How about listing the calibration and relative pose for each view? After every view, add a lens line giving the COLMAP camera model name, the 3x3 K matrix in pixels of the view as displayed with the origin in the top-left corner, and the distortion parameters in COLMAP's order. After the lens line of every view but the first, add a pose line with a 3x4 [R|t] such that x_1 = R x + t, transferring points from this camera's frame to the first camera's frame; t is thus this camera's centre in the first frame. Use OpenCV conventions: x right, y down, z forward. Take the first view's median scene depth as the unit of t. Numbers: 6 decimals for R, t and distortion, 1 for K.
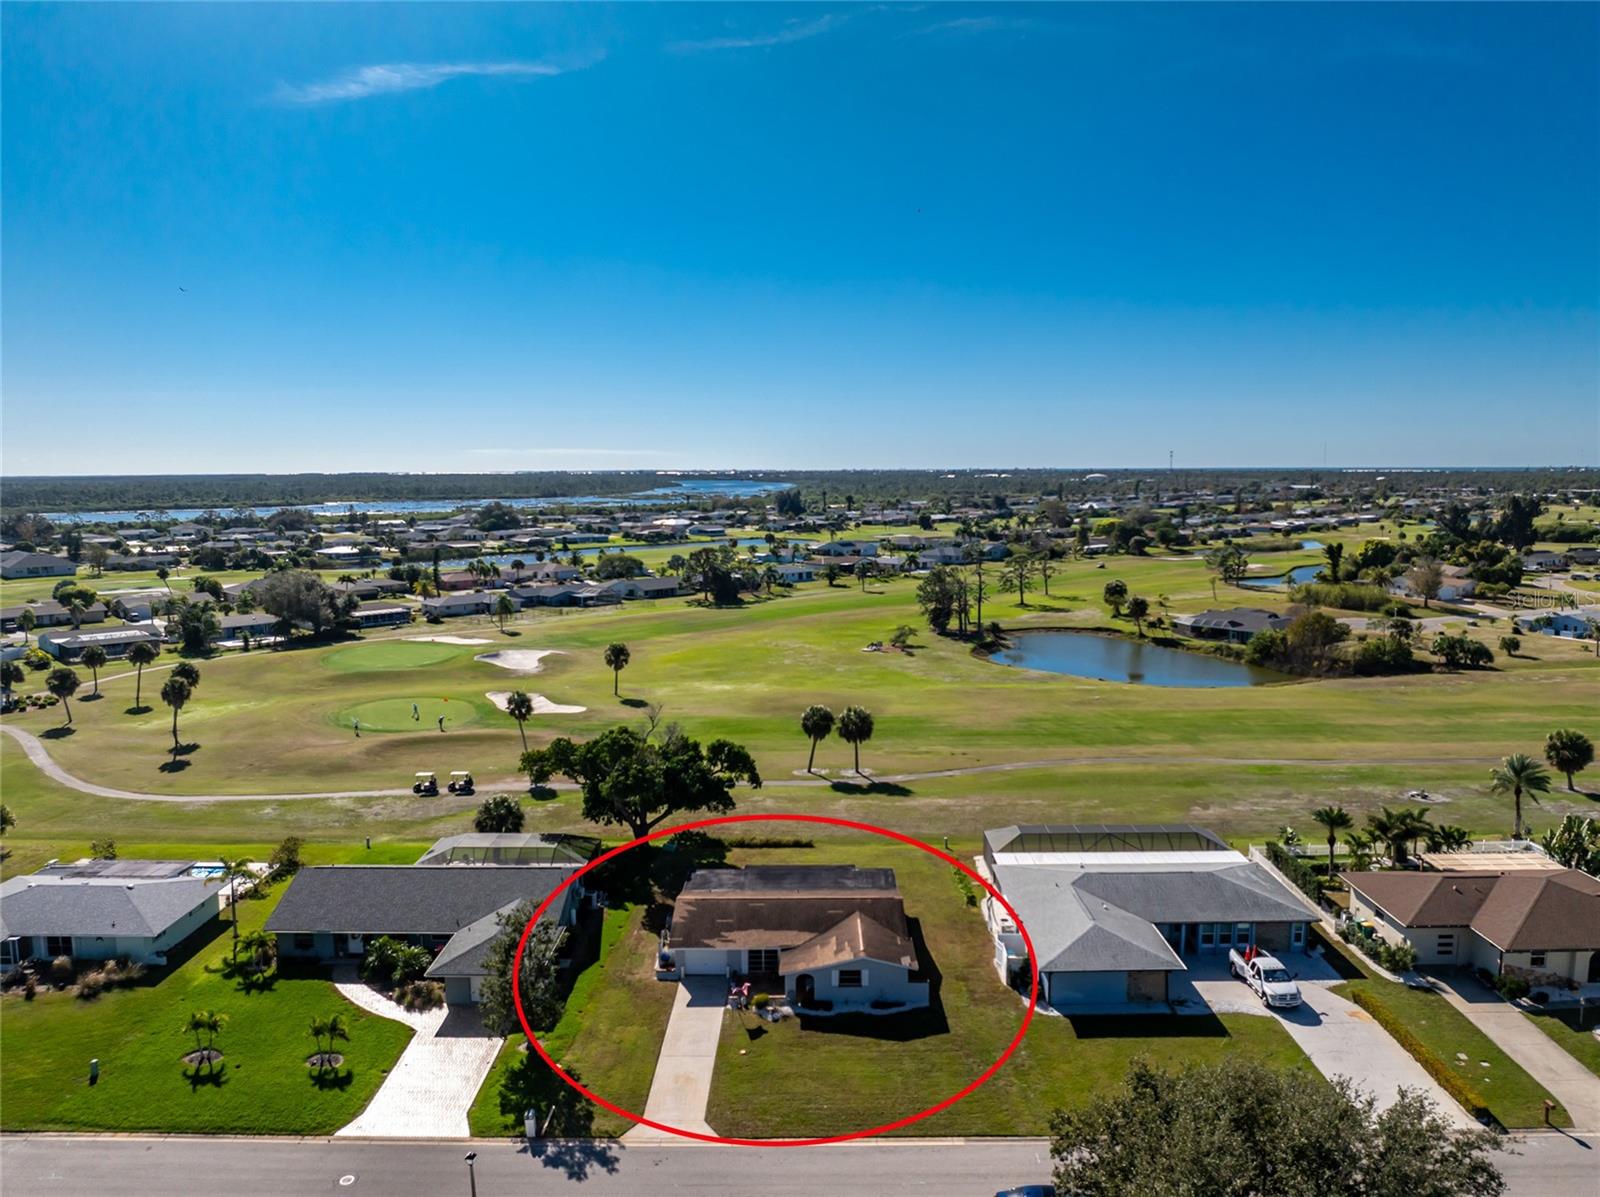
lens RADIAL K [[1124.8, 0, 800.0], [0, 1124.8, 598.5], [0, 0, 1]] dist [-0.057121, 0.026678]
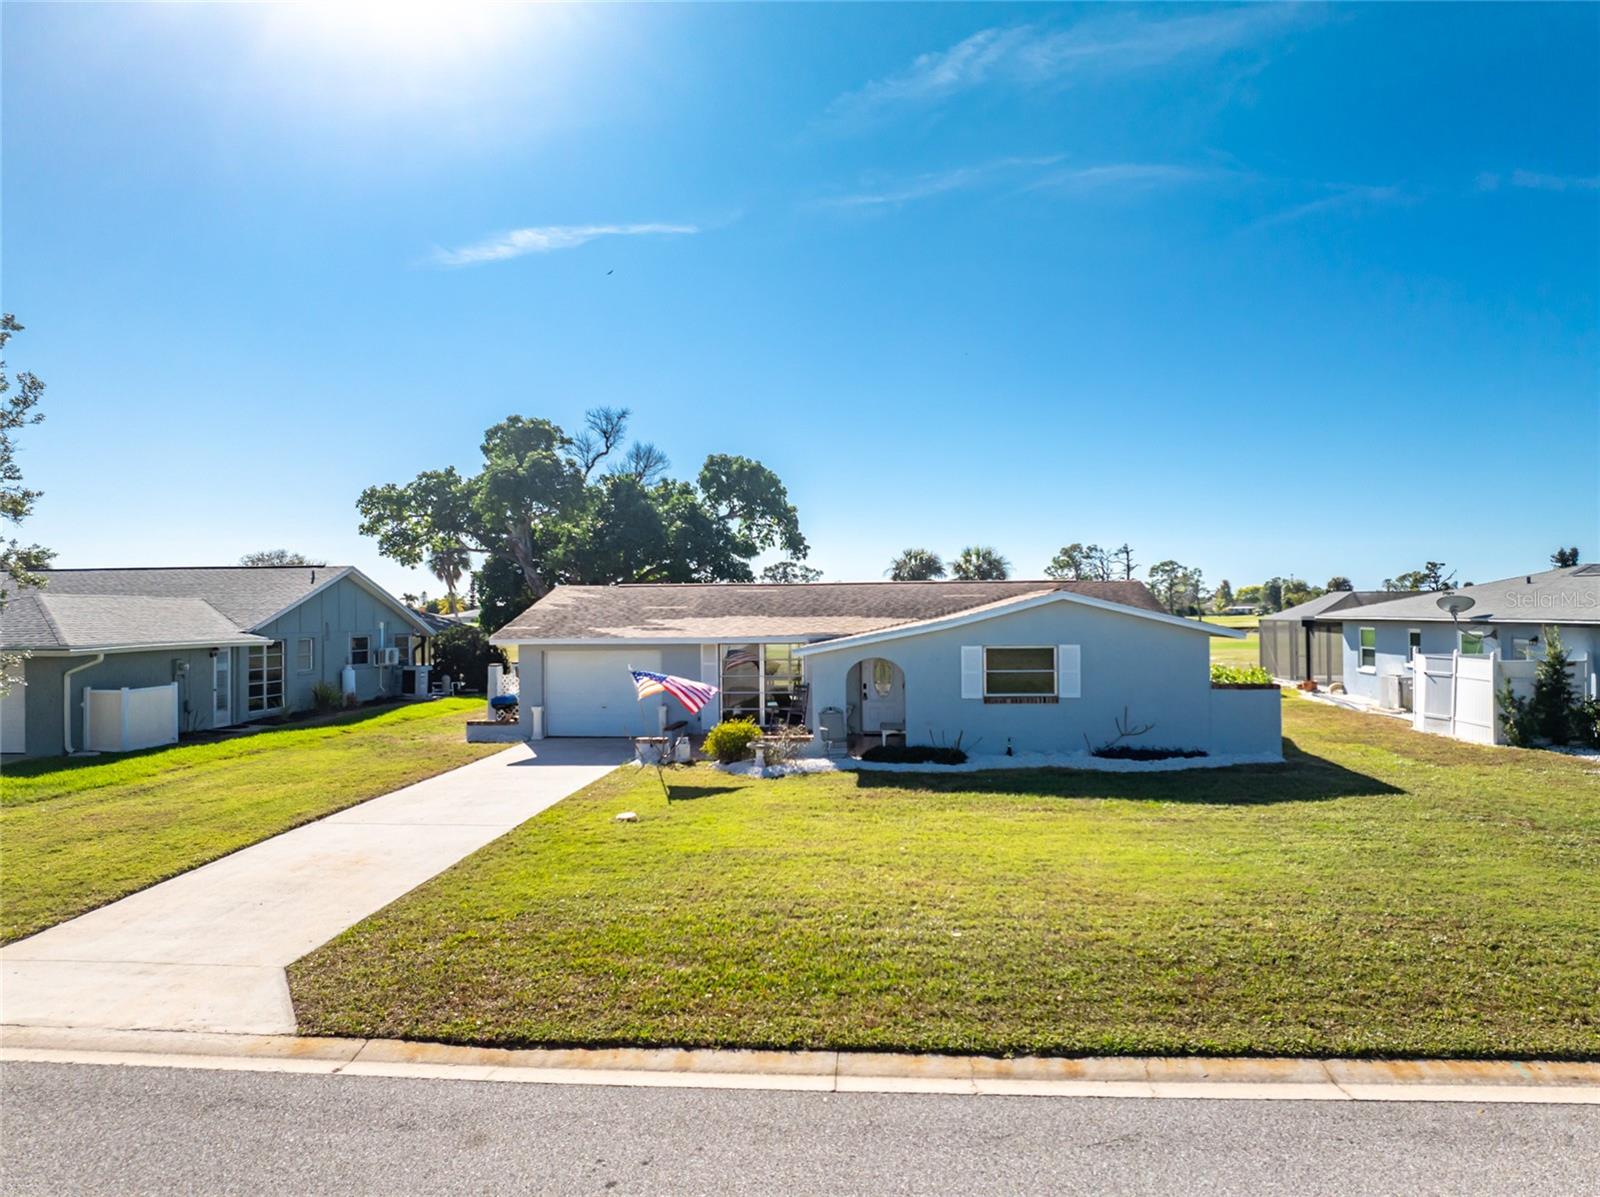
lens RADIAL K [[1132.2, 0, 800.0], [0, 1132.2, 598.5], [0, 0, 1]] dist [-0.027823, 0.001021]
pose [[0.996083, -0.008378, -0.088023, 0.010632], [-0.002909, 0.991856, -0.127327, 0.328903], [0.088373, 0.127085, 0.987947, 0.622863]]
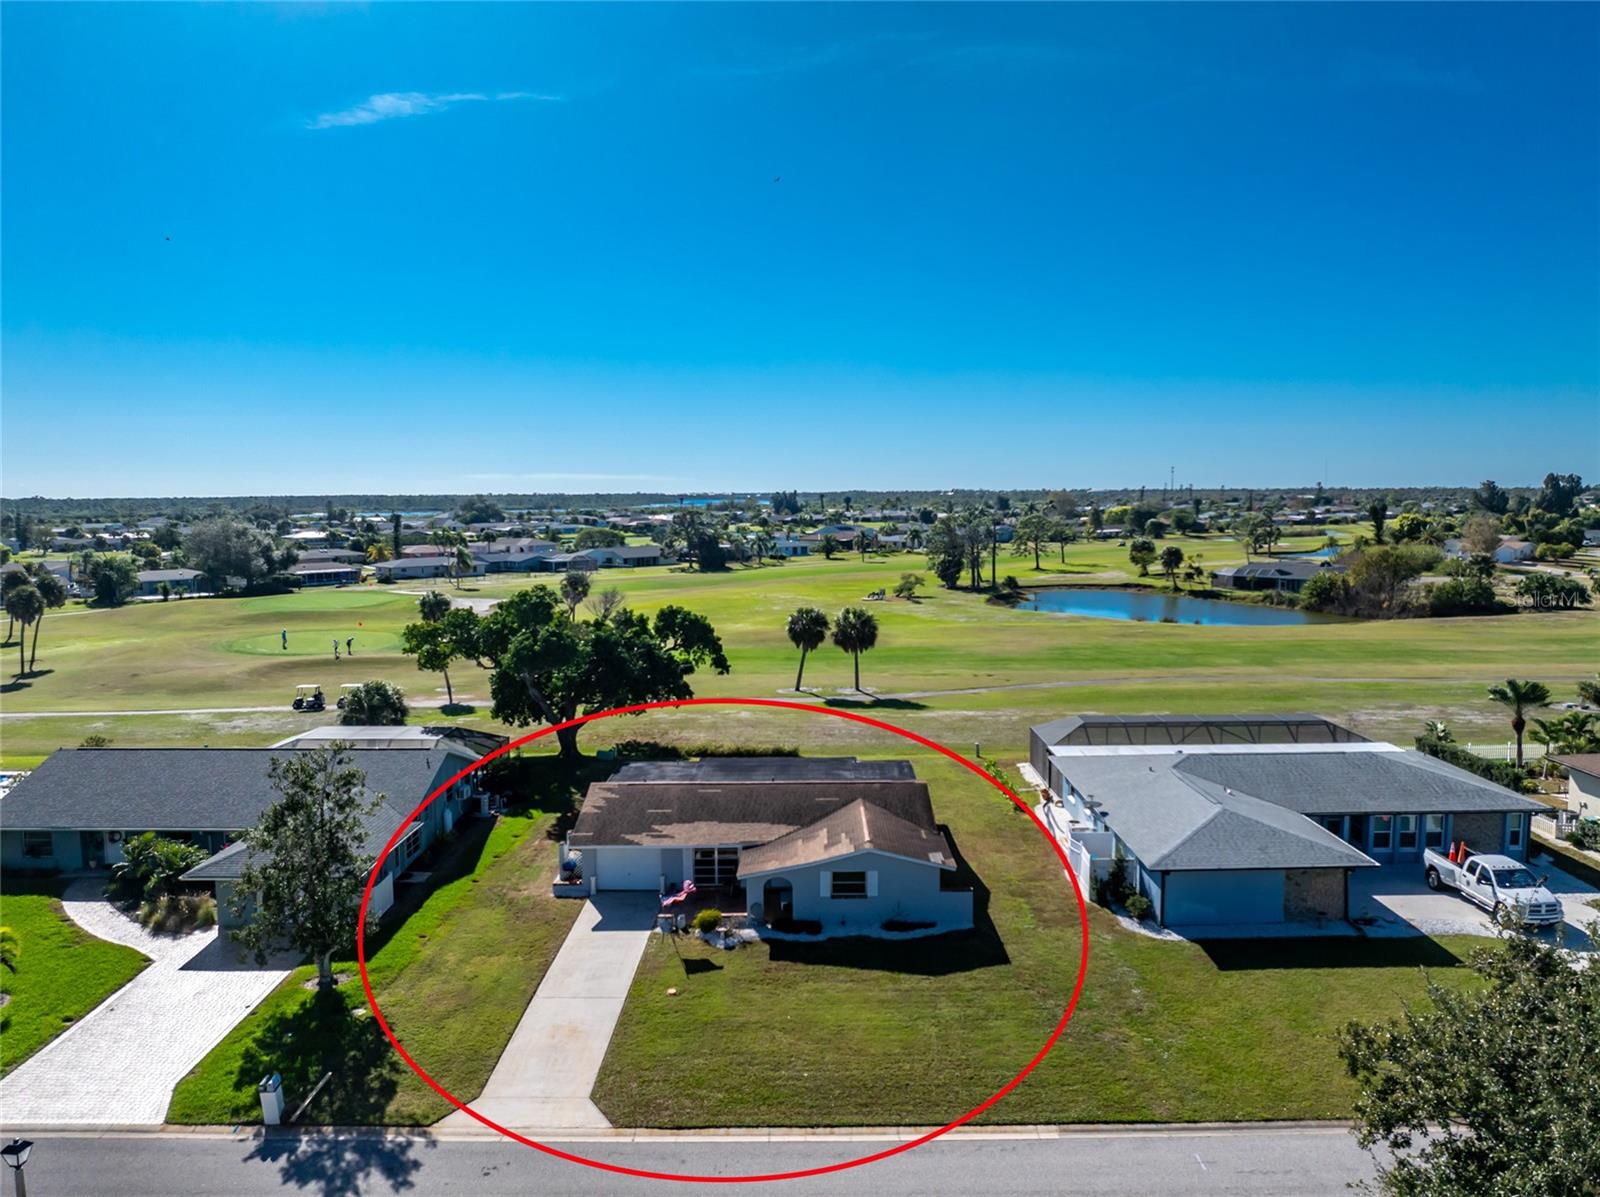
lens RADIAL K [[1124.8, 0, 800.0], [0, 1124.8, 598.5], [0, 0, 1]] dist [-0.057121, 0.026678]
pose [[0.999998, -0.001381, 0.001253, 0.015064], [0.001408, 0.999750, -0.022308, 0.175097], [-0.001222, 0.022310, 0.999750, 0.329513]]
